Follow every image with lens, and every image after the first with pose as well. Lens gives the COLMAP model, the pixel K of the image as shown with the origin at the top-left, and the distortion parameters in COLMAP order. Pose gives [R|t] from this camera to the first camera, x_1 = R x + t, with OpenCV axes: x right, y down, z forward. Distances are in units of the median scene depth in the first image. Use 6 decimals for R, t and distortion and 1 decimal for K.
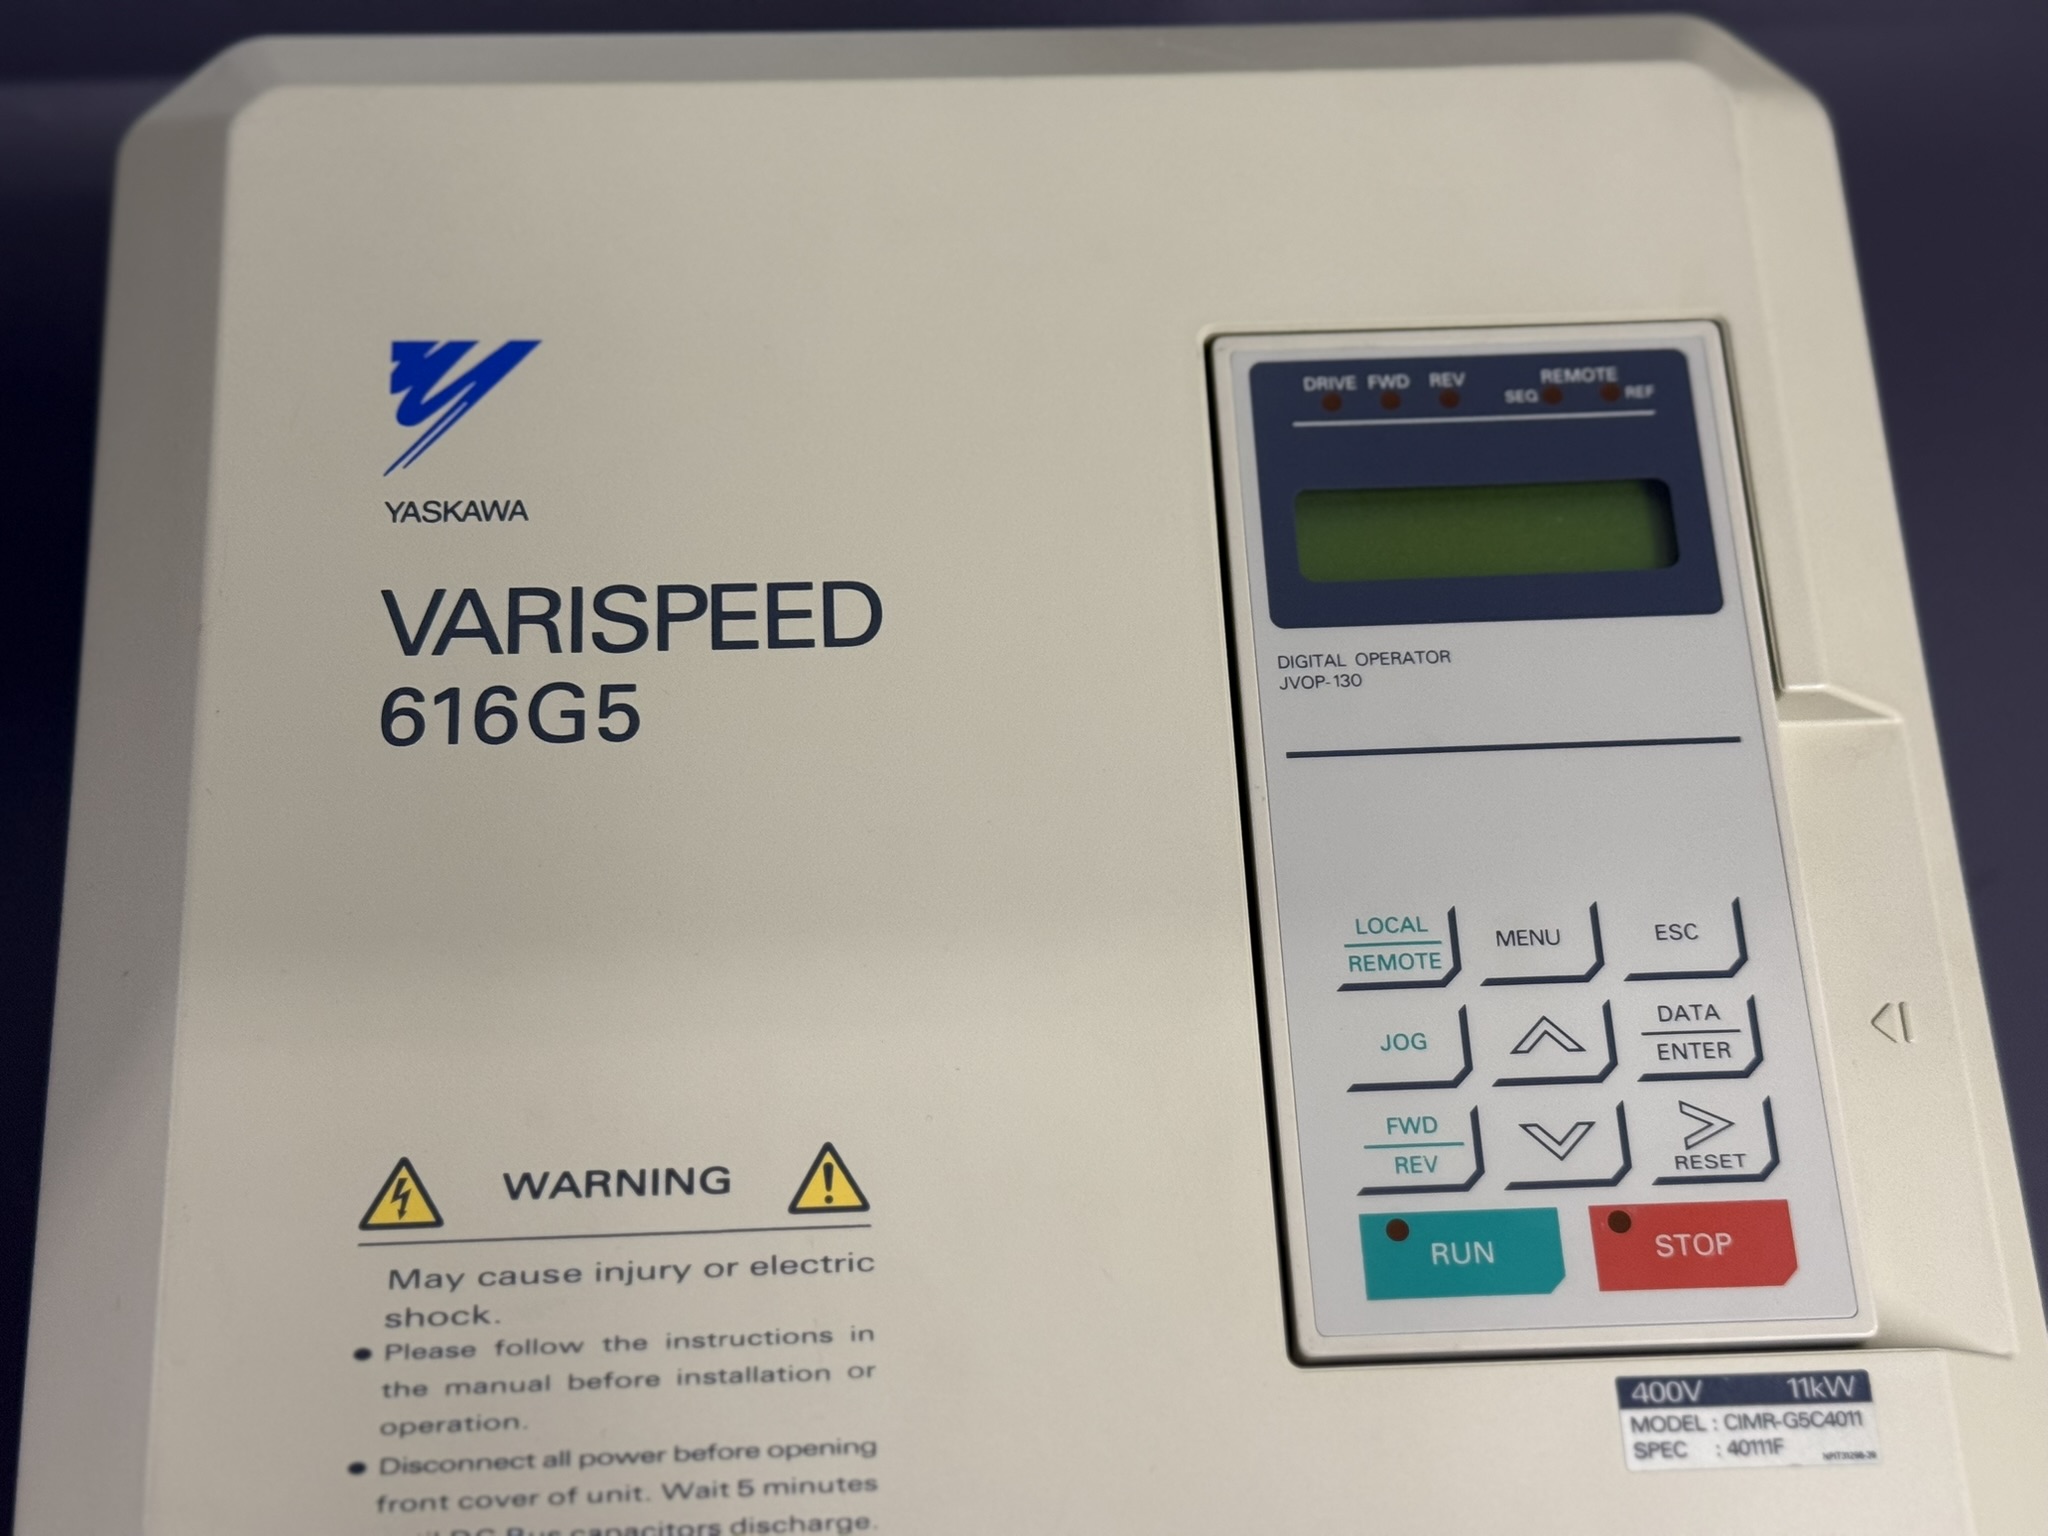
lens RADIAL K [[2894.1, 0, 1024.0], [0, 2894.1, 768.0], [0, 0, 1]] dist [0.132477, -0.028867]
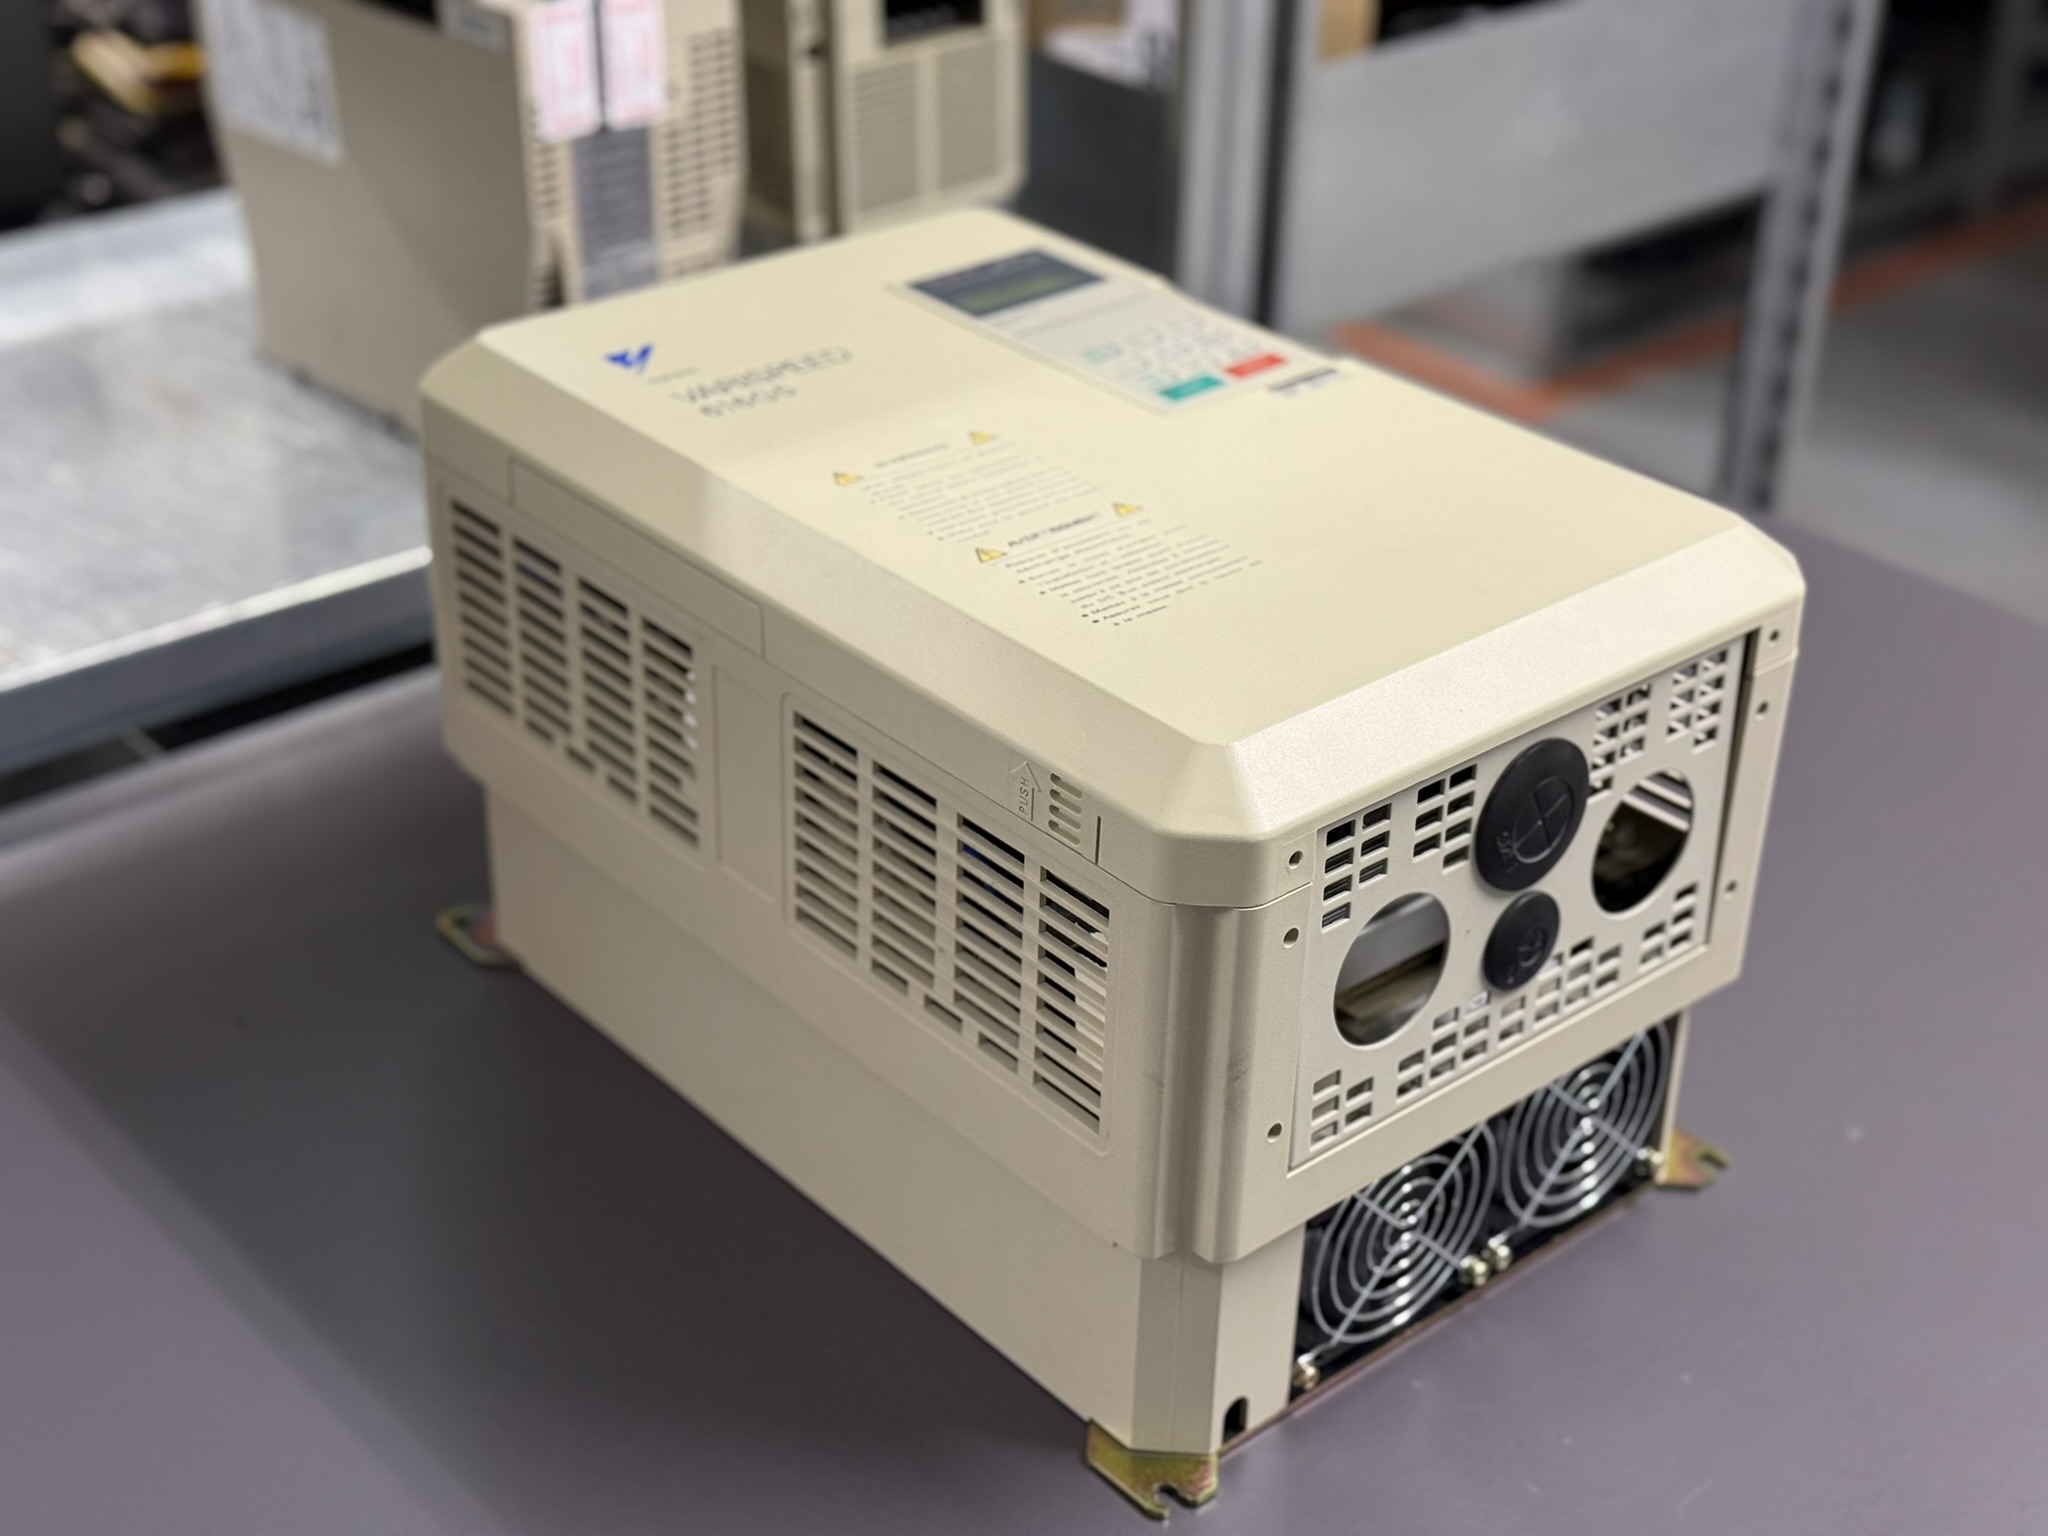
lens RADIAL K [[2894.1, 0, 1024.0], [0, 2894.1, 768.0], [0, 0, 1]] dist [0.132477, -0.028867]
pose [[0.792342, -0.327397, 0.514786, -1.373235], [0.570185, 0.697522, -0.433996, 1.405674], [-0.216986, 0.637397, 0.739353, -0.631495]]
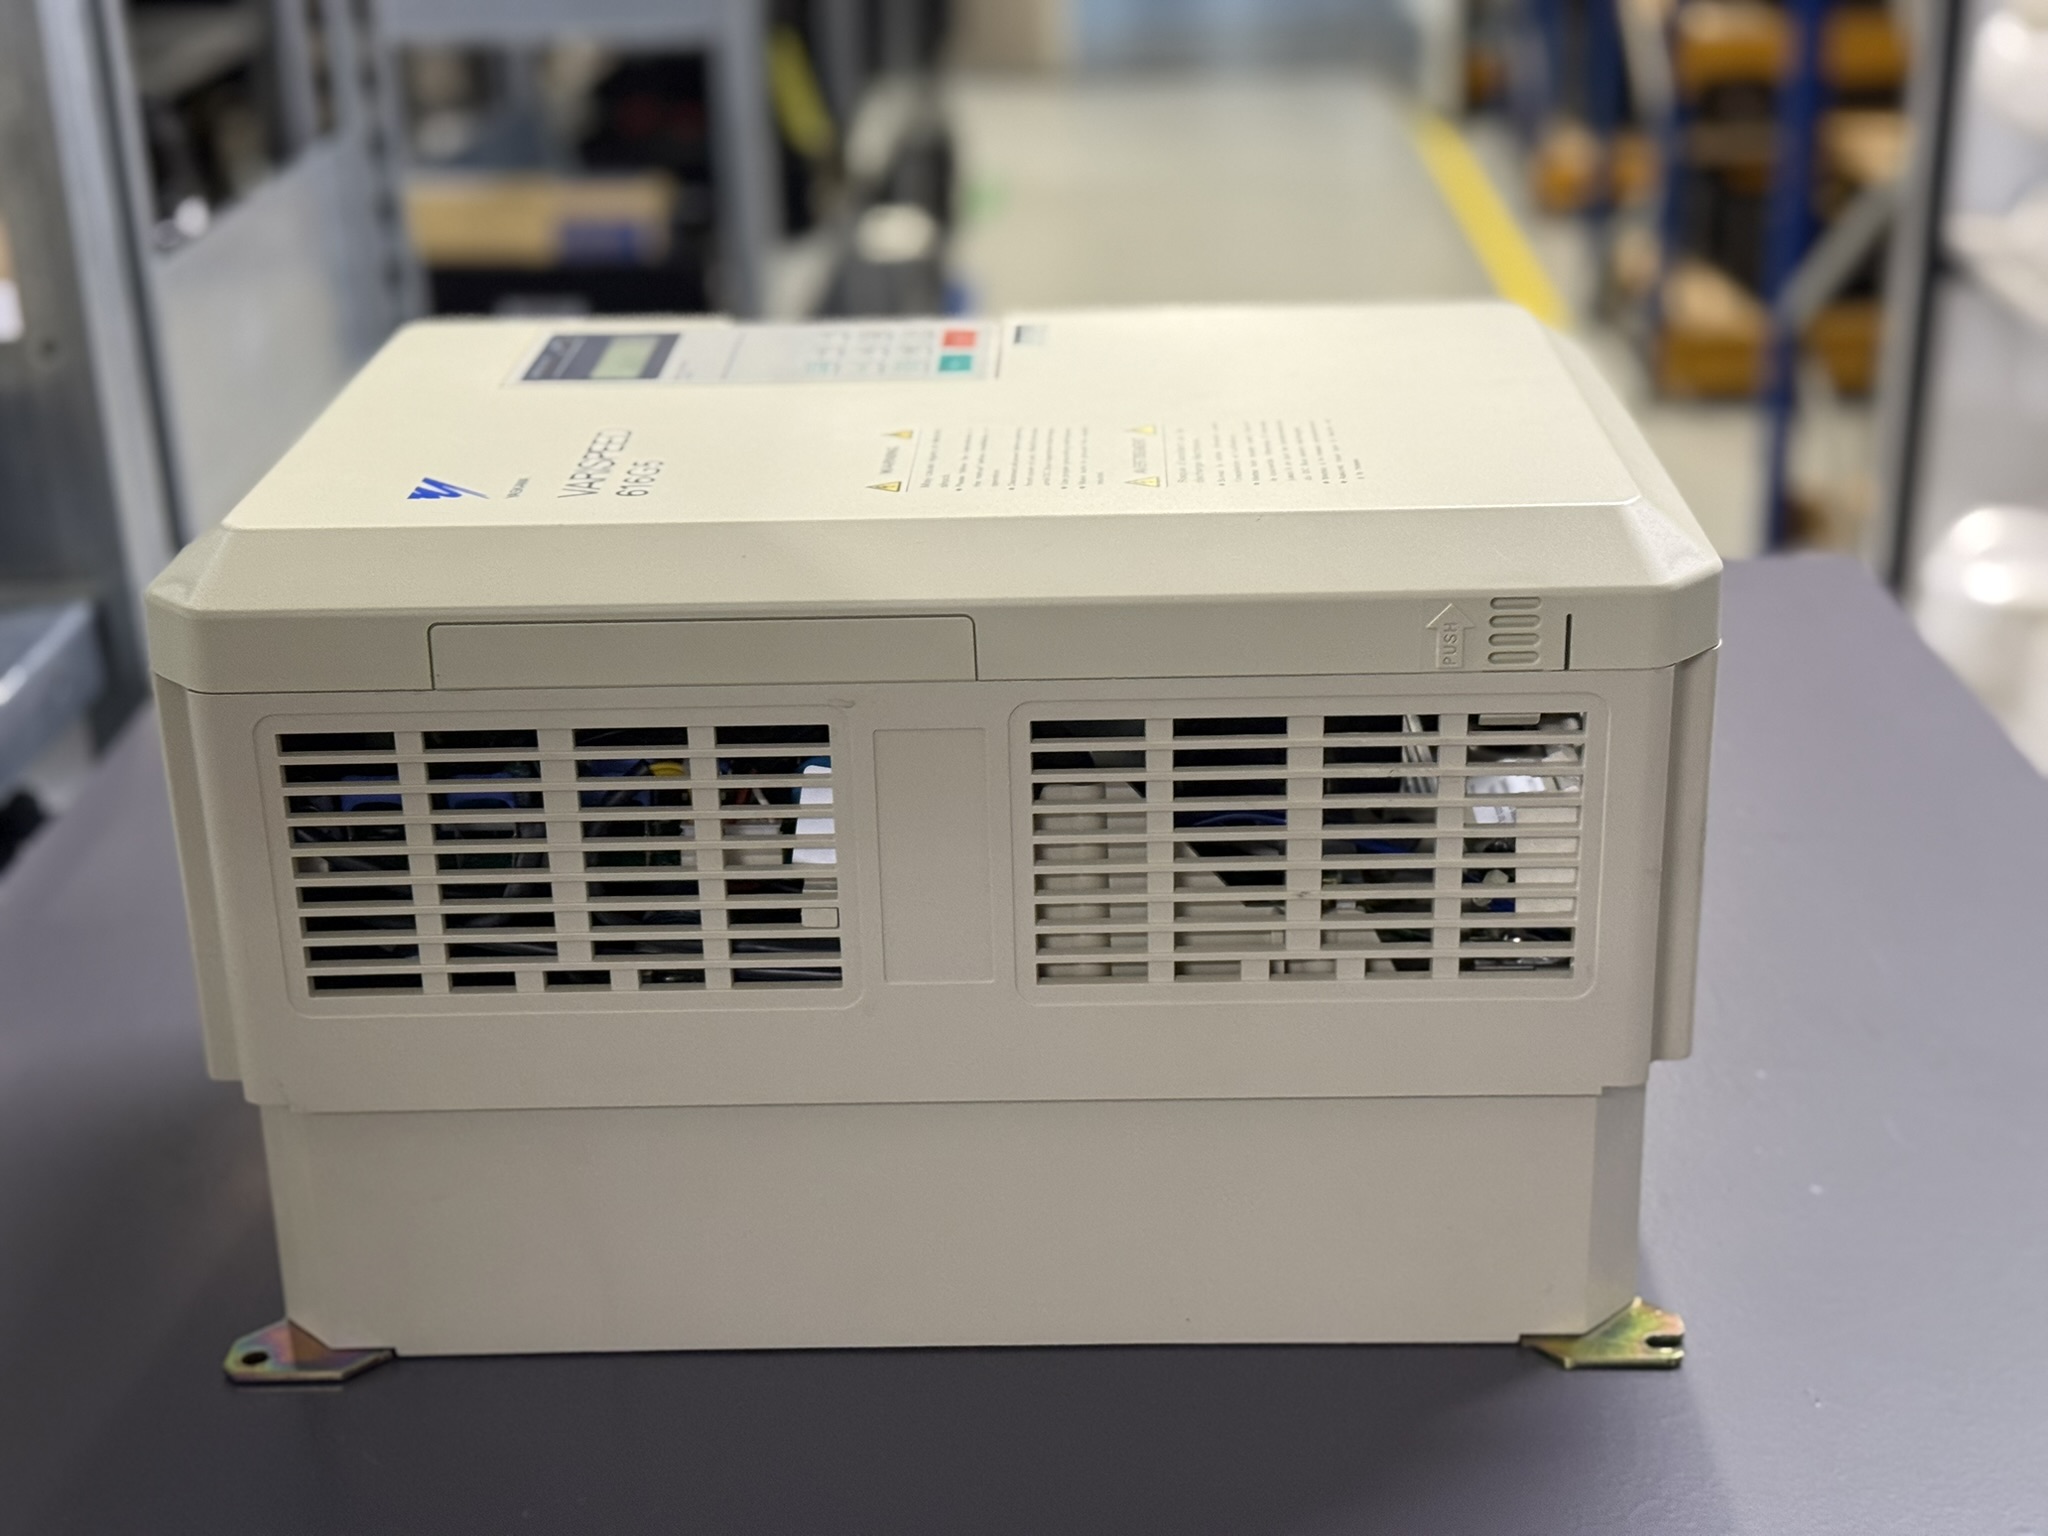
lens RADIAL K [[2894.1, 0, 1024.0], [0, 2894.1, 768.0], [0, 0, 1]] dist [0.132477, -0.028867]
pose [[0.070373, -0.403677, 0.912191, -2.121938], [0.933438, 0.349127, 0.082488, 0.136102], [-0.351769, 0.845669, 0.401377, 0.300954]]
